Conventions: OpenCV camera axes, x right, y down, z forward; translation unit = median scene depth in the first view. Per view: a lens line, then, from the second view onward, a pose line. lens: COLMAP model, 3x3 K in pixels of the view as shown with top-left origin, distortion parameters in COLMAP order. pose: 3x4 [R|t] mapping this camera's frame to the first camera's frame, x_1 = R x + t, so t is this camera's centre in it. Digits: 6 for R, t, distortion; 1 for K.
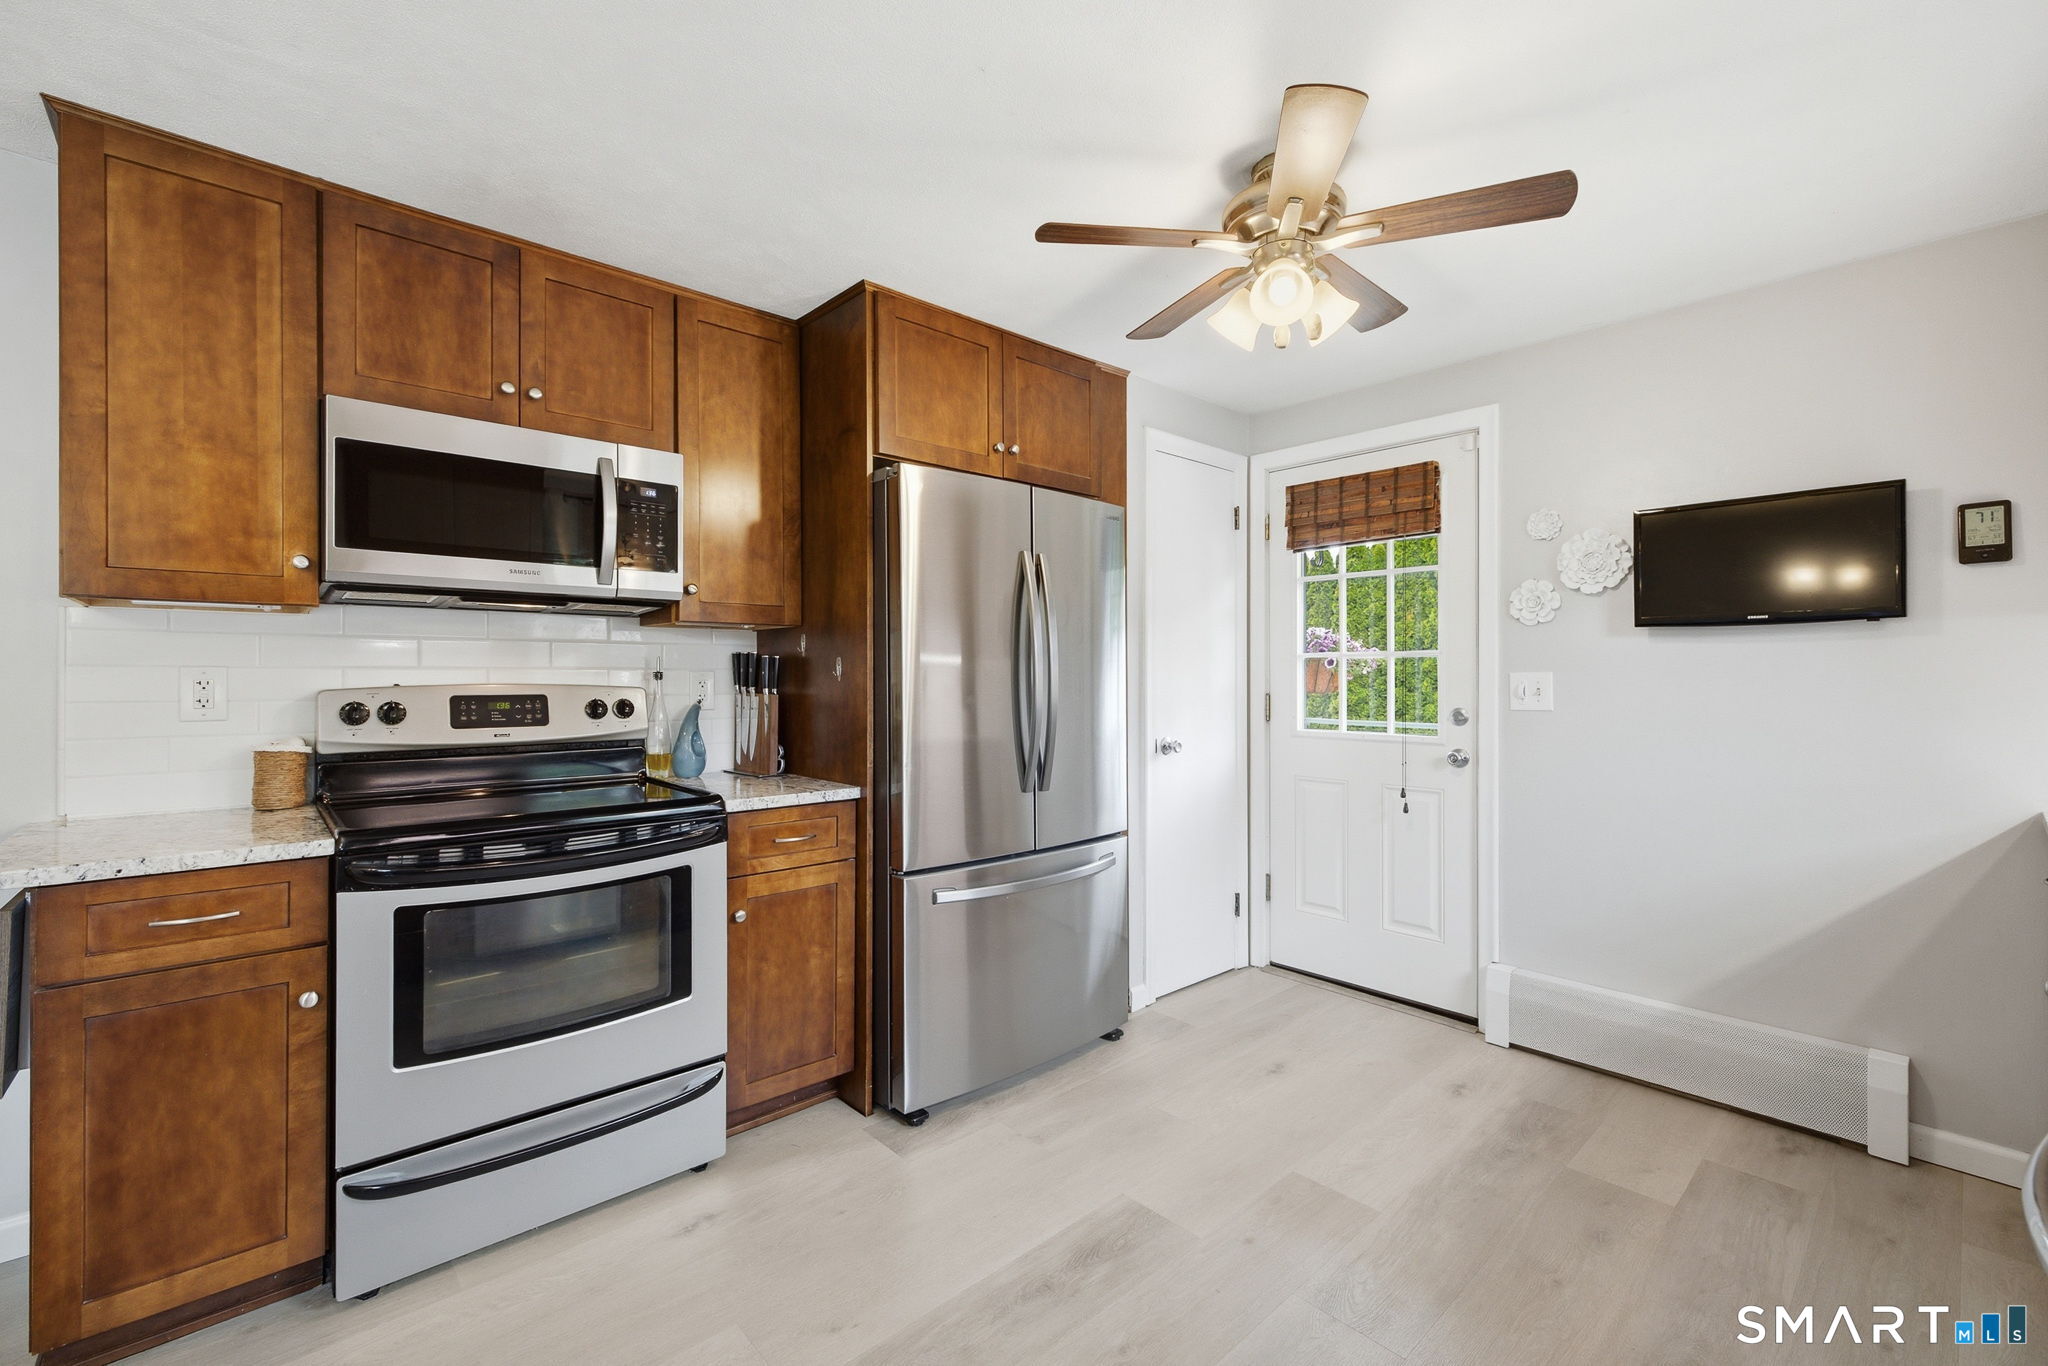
lens RADIAL K [[860.2, 0, 1022.4], [0, 860.2, 680.7], [0, 0, 1]] dist [0.002742, -0.000444]
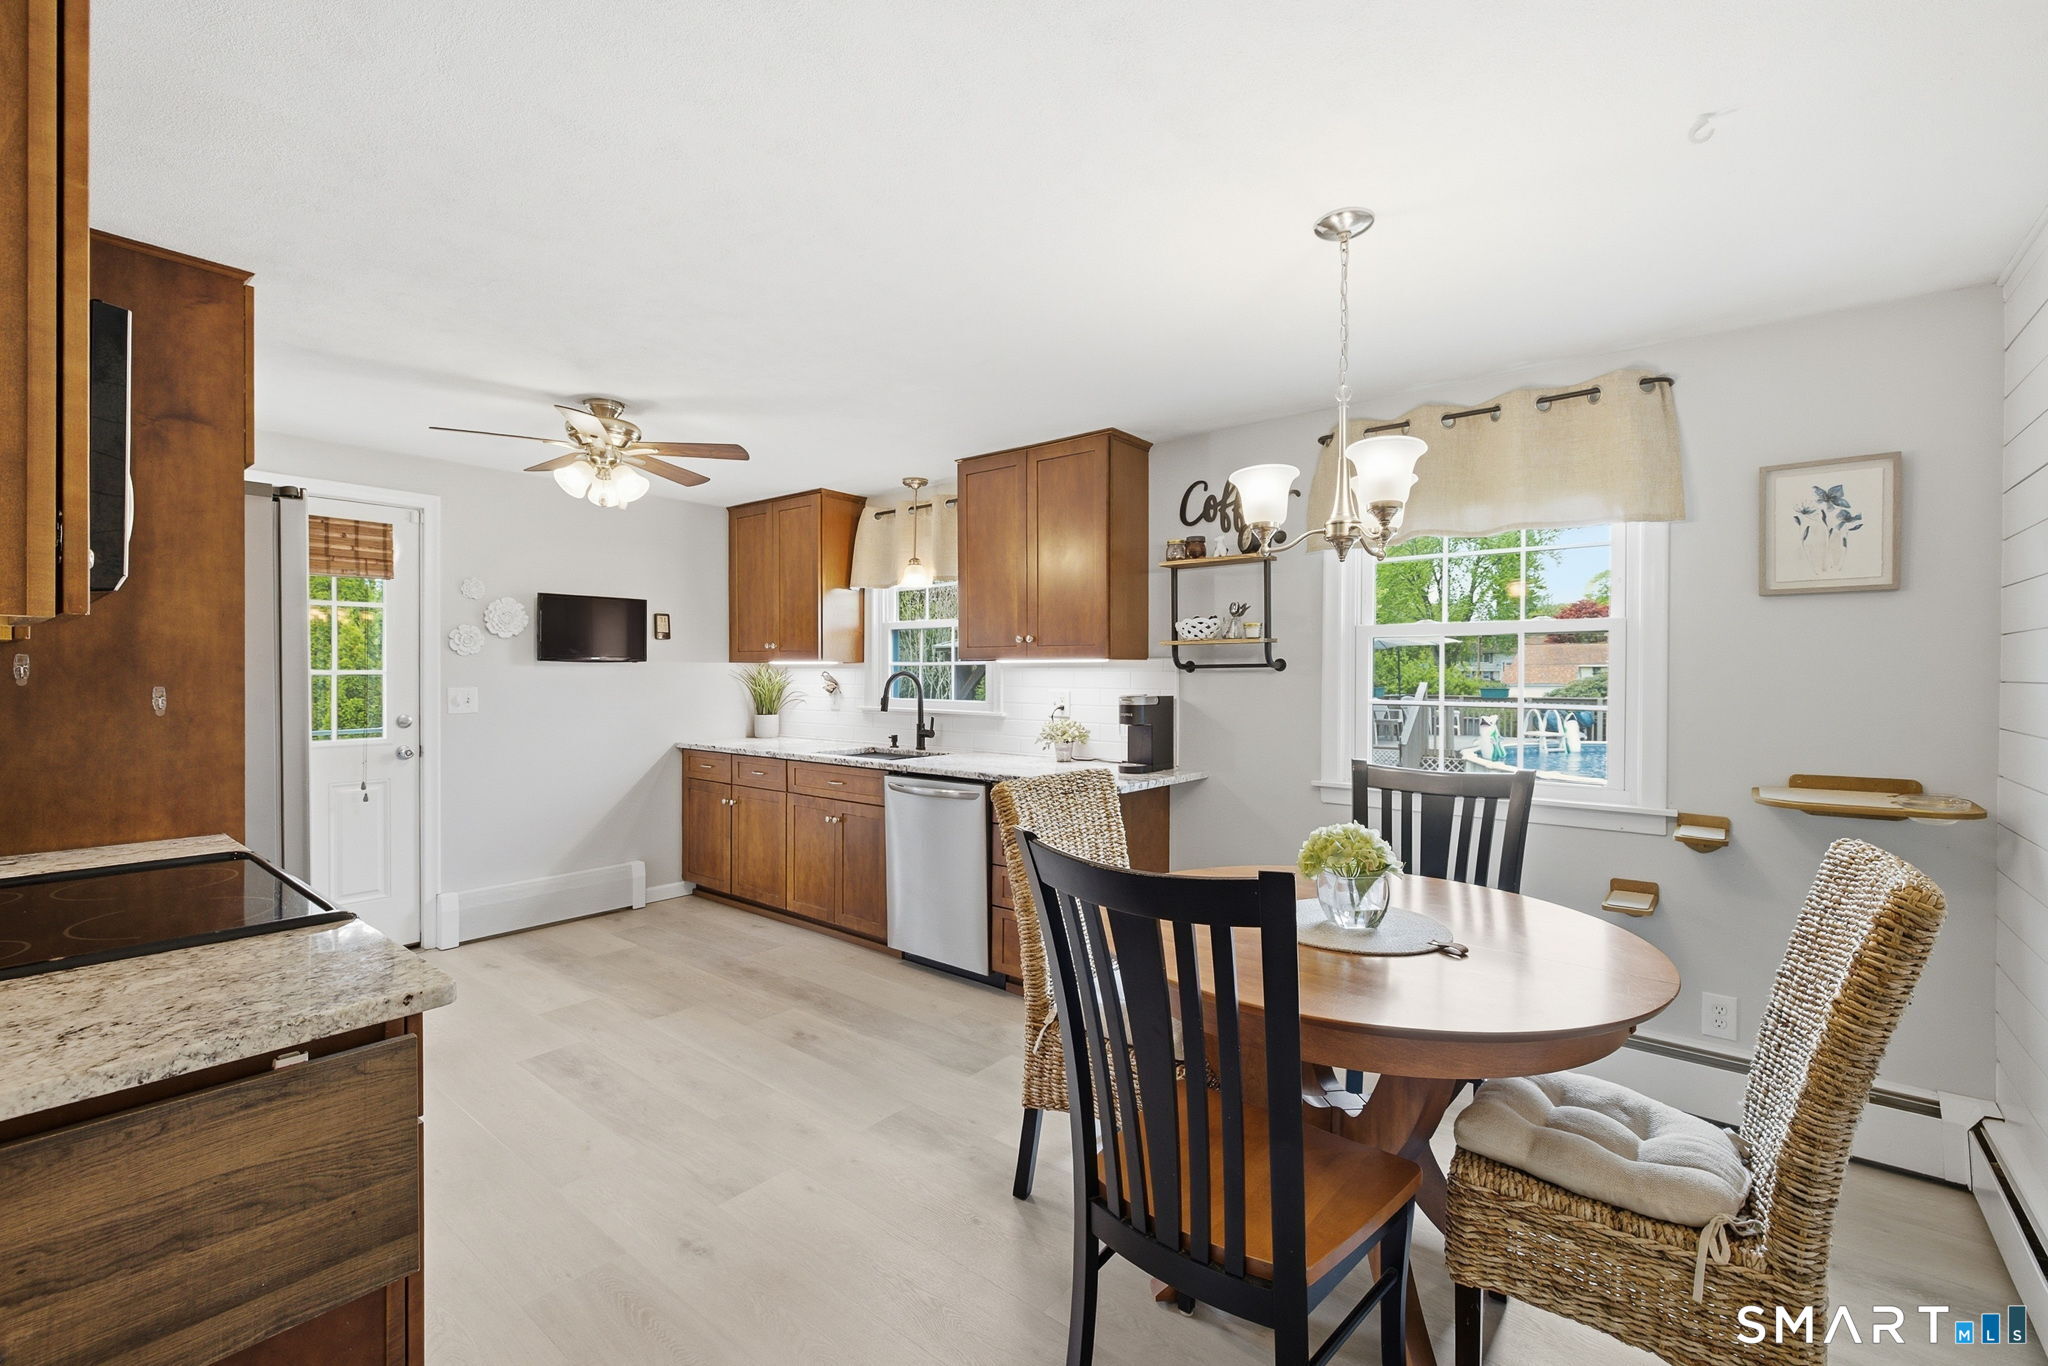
lens RADIAL K [[860.2, 0, 1022.4], [0, 860.2, 680.7], [0, 0, 1]] dist [0.002742, -0.000444]
pose [[-0.146028, -0.010698, 0.989223, -1.144740], [0.003395, 0.999930, 0.011315, -0.039317], [-0.989275, 0.005011, -0.145982, 0.307519]]
